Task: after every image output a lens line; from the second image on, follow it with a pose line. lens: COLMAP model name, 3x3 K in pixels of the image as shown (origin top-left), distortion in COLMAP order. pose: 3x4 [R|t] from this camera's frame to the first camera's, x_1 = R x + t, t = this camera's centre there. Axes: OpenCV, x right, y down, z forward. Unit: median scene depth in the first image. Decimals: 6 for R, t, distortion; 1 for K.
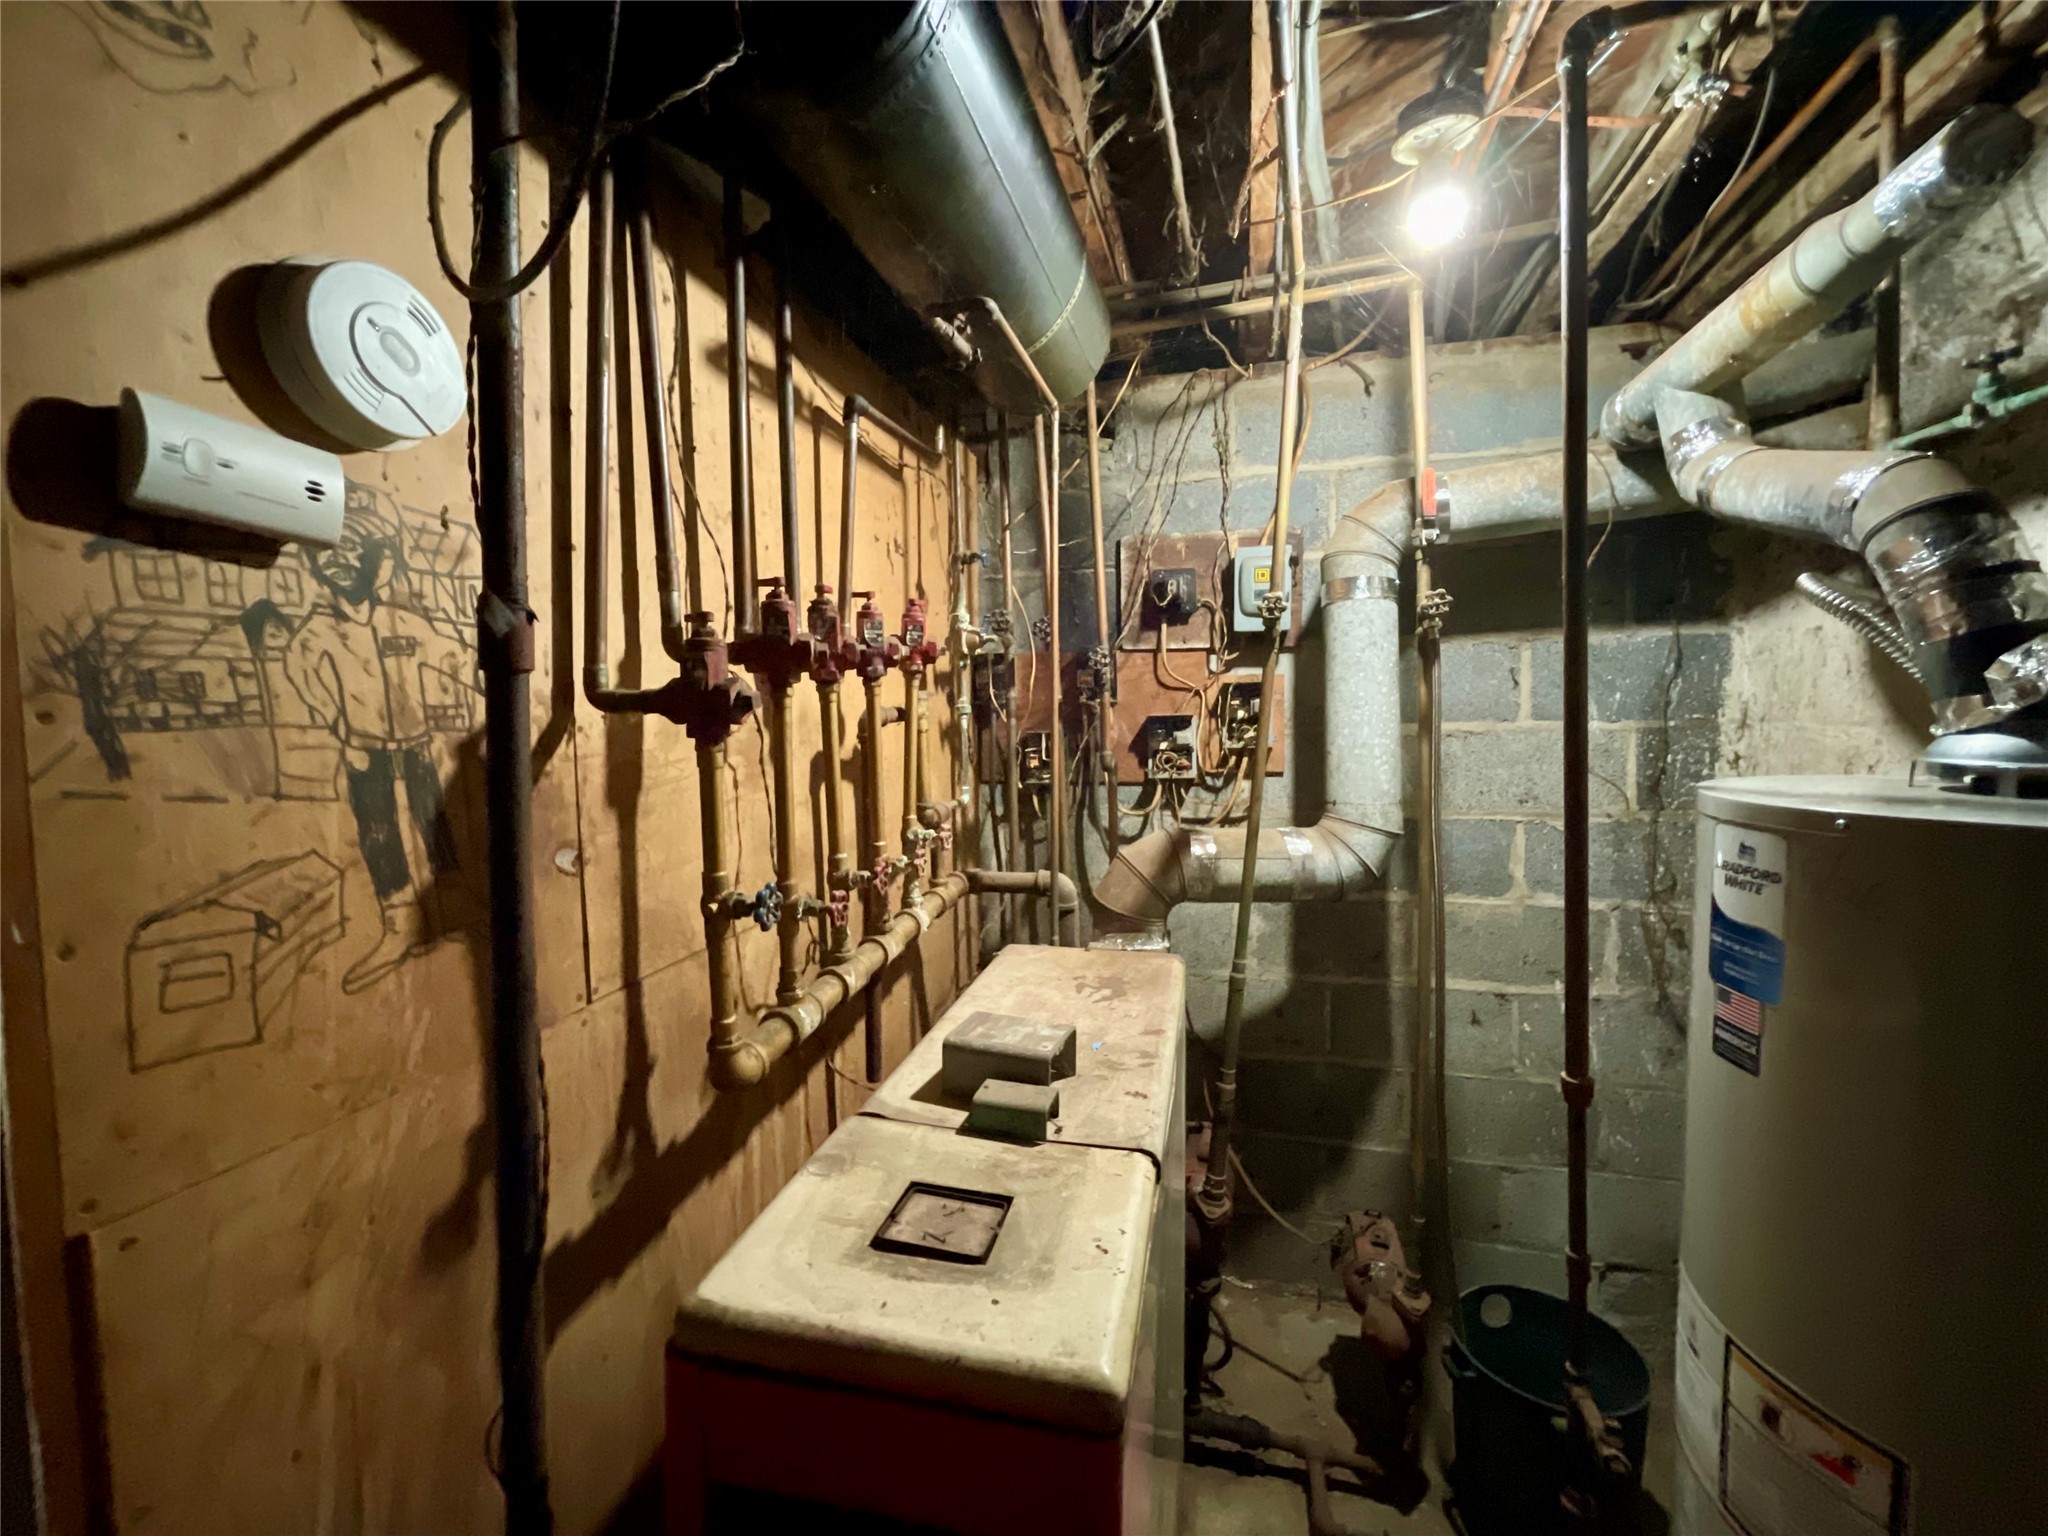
lens RADIAL K [[832.8, 0, 1018.4], [0, 832.8, 752.3], [0, 0, 1]] dist [-0.003734, 0.000022]
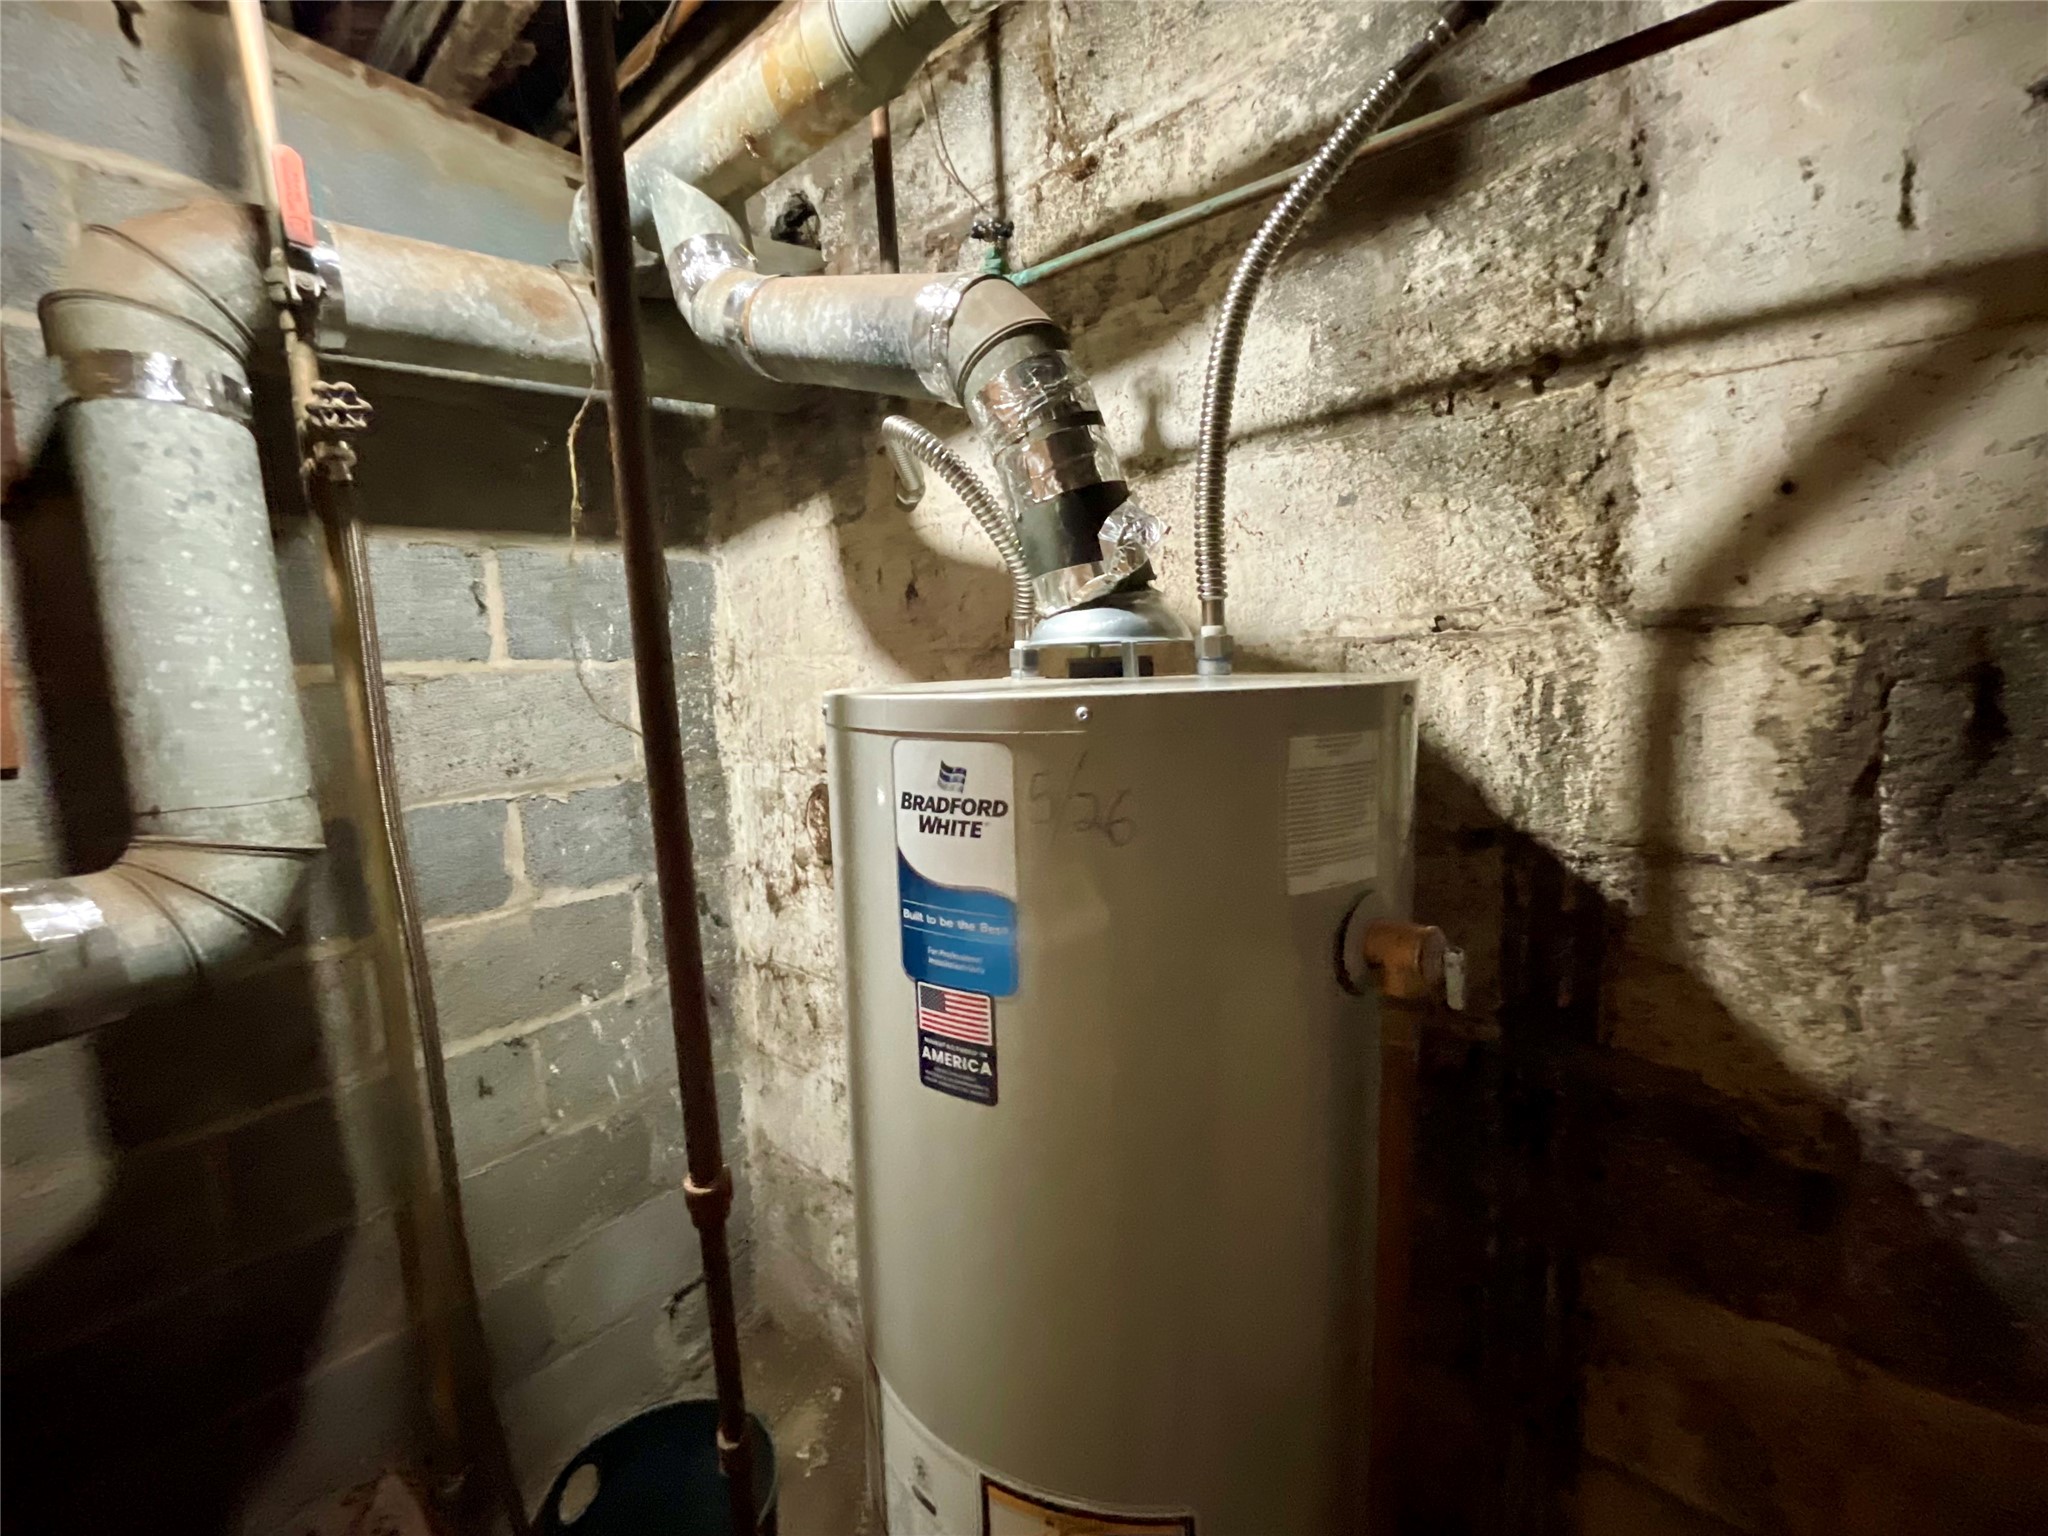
lens RADIAL K [[832.8, 0, 1025.7], [0, 832.8, 767.1], [0, 0, 1]] dist [-0.003734, 0.000022]
pose [[0.411240, -0.105288, 0.905426, 0.153206], [0.071387, 0.993976, 0.083162, 0.030745], [-0.908727, 0.030436, 0.416279, 0.331461]]
